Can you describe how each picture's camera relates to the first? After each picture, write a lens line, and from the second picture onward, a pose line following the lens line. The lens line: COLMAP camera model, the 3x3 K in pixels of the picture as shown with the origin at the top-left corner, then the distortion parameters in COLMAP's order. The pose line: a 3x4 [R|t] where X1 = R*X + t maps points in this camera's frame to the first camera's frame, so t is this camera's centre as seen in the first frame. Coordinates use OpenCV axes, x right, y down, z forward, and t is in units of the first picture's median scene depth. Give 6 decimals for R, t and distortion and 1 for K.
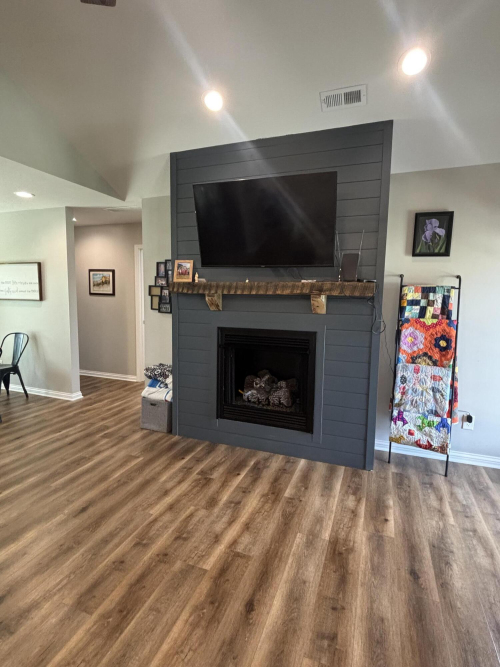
lens RADIAL K [[339.7, 0, 249.2], [0, 339.7, 332.5], [0, 0, 1]] dist [-0.026777, -0.000626]
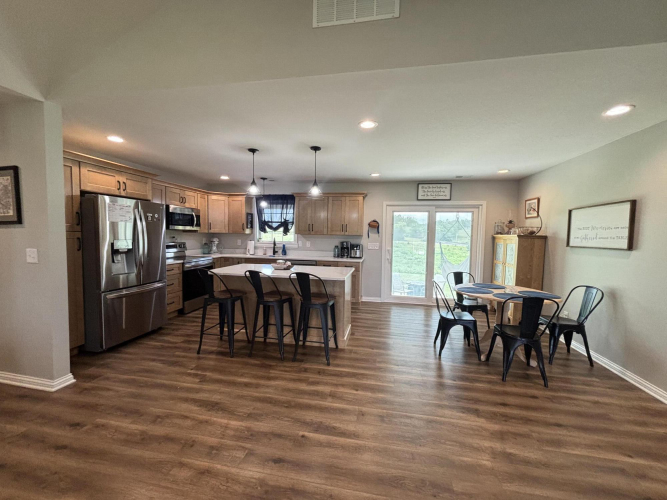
lens RADIAL K [[268.9, 0, 336.1], [0, 268.9, 249.9], [0, 0, 1]] dist [0.003597, -0.000118]
pose [[0.169512, 0.040244, -0.984706, -0.129132], [-0.125031, 0.991971, 0.019017, -0.023500], [0.977565, 0.119895, 0.173183, 0.242488]]
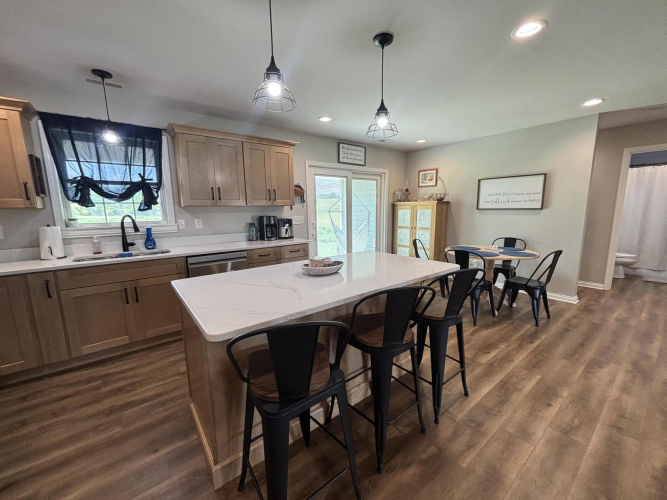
lens RADIAL K [[268.9, 0, 332.4], [0, 268.9, 250.5], [0, 0, 1]] dist [0.003597, -0.000118]
pose [[0.846774, 0.052716, -0.529335, -0.712479], [-0.029049, 0.998175, 0.052938, 0.013691], [0.531160, -0.029450, 0.846760, -0.104035]]
